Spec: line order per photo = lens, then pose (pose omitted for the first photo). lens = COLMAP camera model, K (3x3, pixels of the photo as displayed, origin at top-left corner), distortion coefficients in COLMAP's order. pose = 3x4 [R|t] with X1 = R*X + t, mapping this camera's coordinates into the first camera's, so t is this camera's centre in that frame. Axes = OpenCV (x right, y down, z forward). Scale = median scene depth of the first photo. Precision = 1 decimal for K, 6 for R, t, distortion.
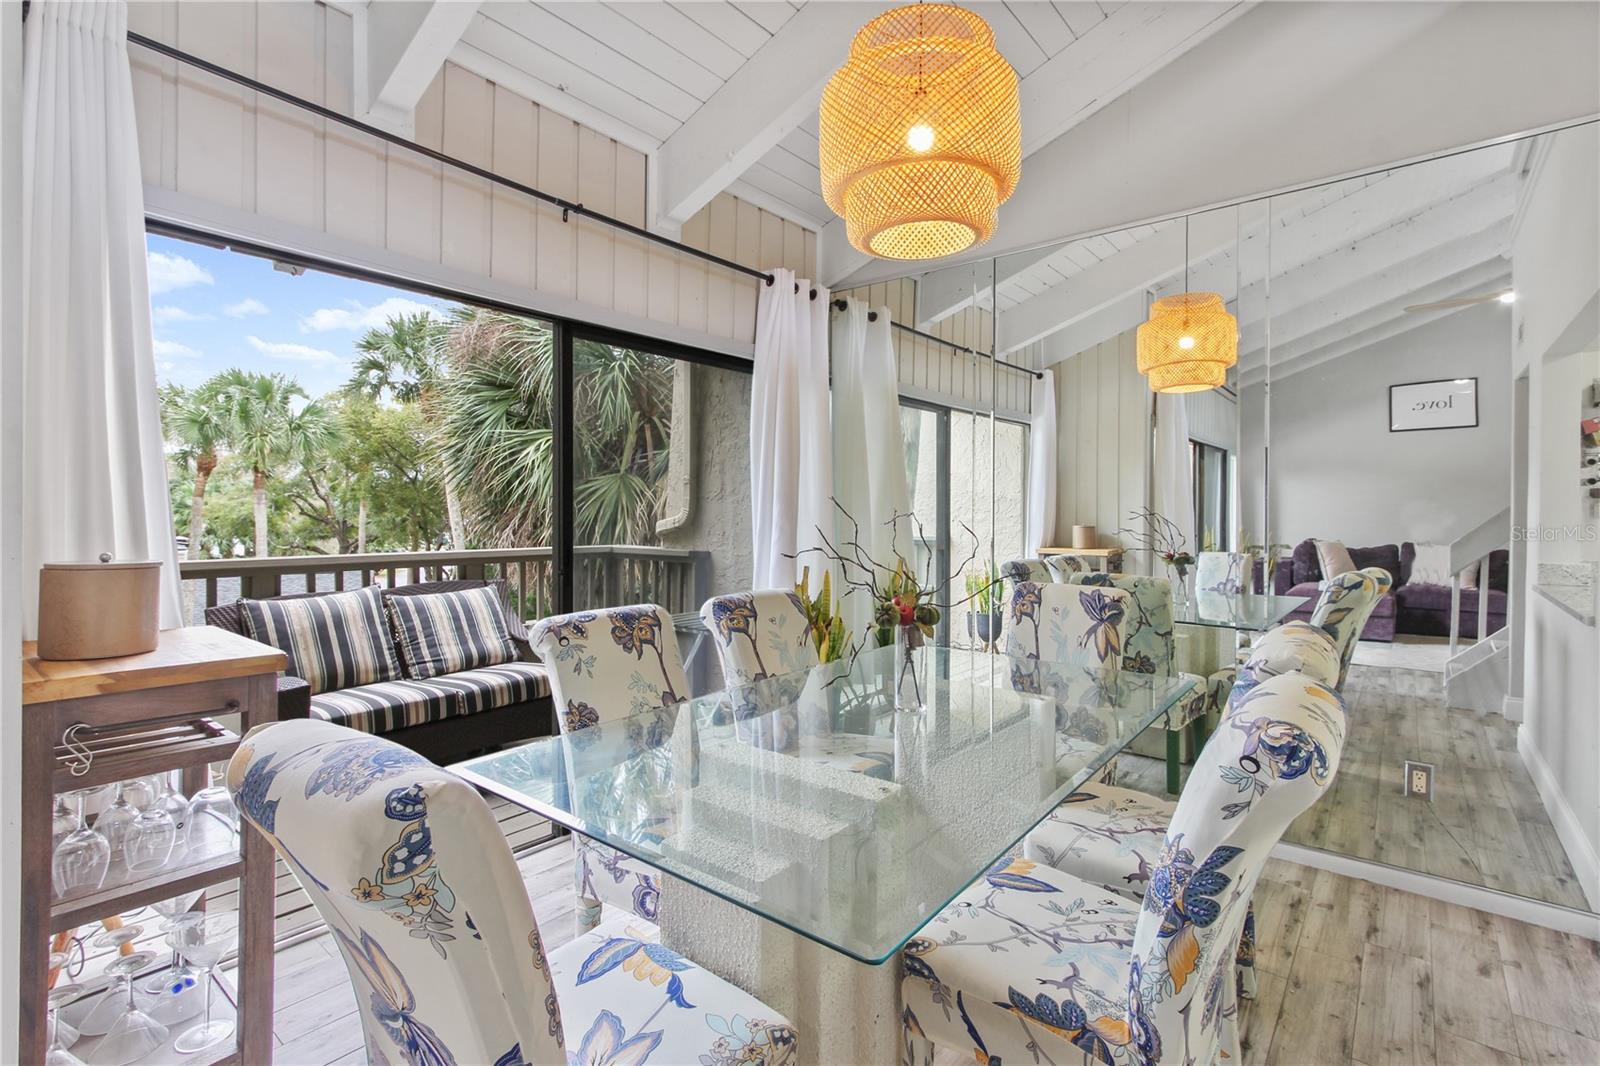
lens RADIAL K [[753.8, 0, 802.6], [0, 753.8, 510.9], [0, 0, 1]] dist [0.000282, -0.000057]
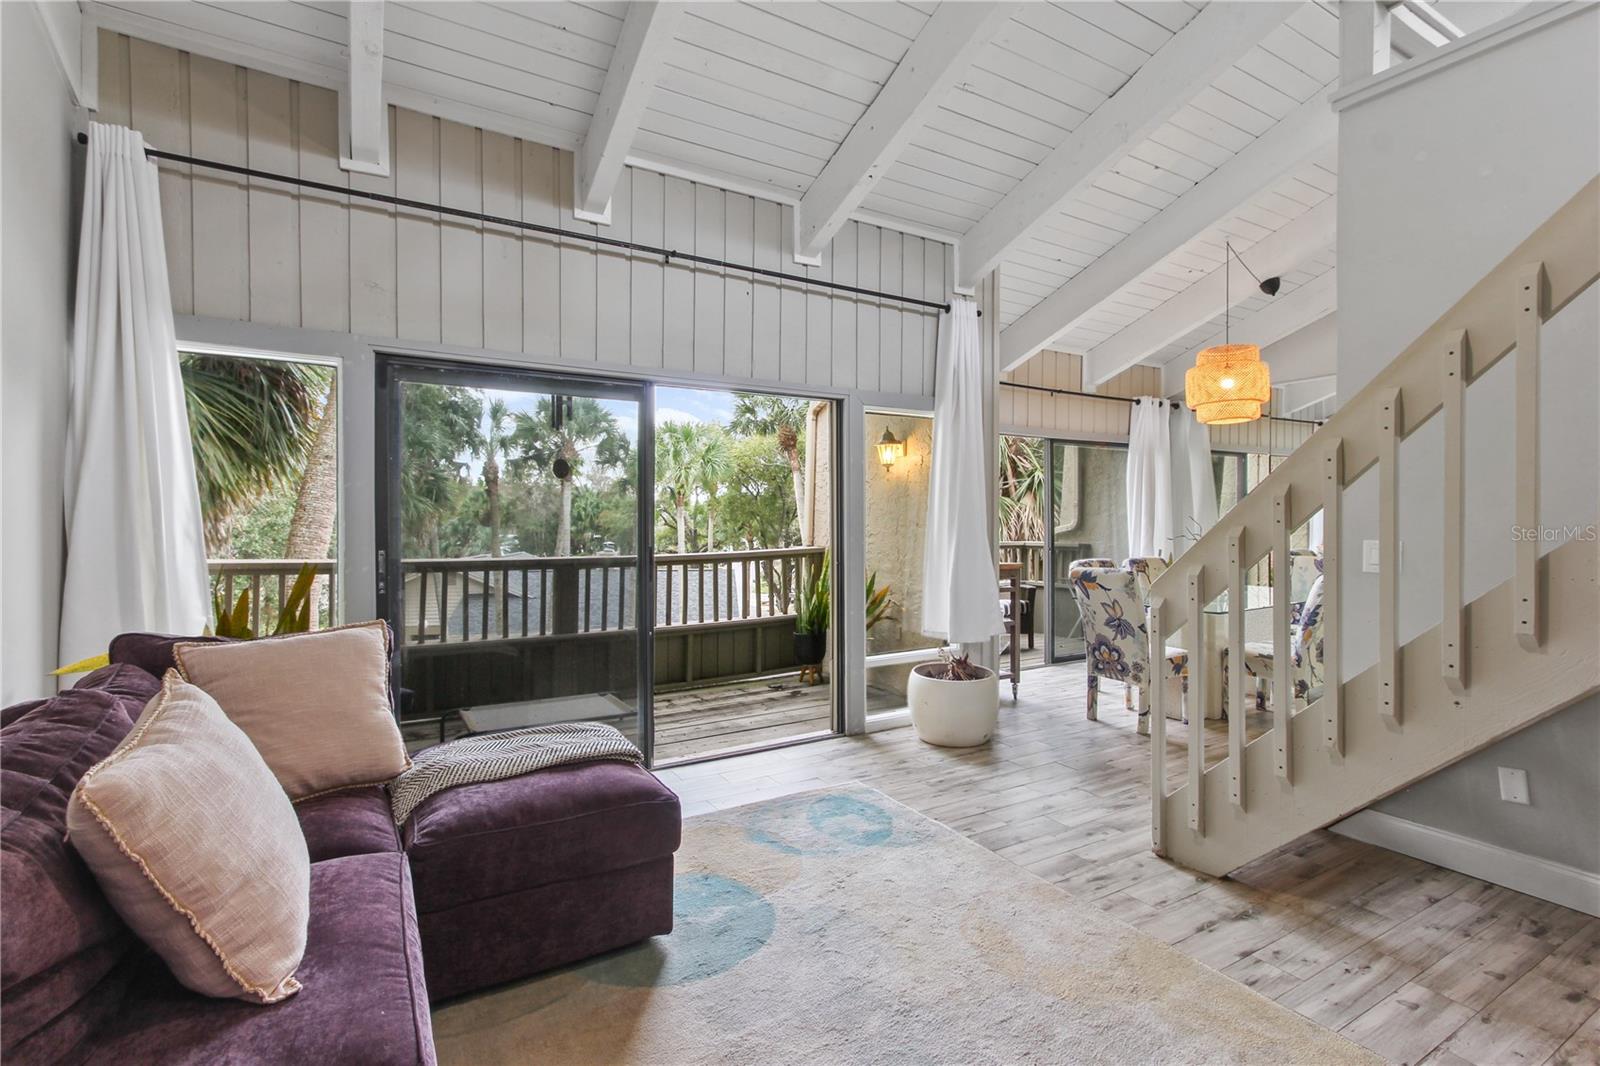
lens RADIAL K [[753.8, 0, 802.6], [0, 753.8, 510.9], [0, 0, 1]] dist [0.000282, -0.000057]
pose [[0.939084, -0.007095, -0.343615, -0.149863], [0.002449, 0.999900, -0.013955, -0.000780], [0.343679, 0.012263, 0.939007, -0.884203]]
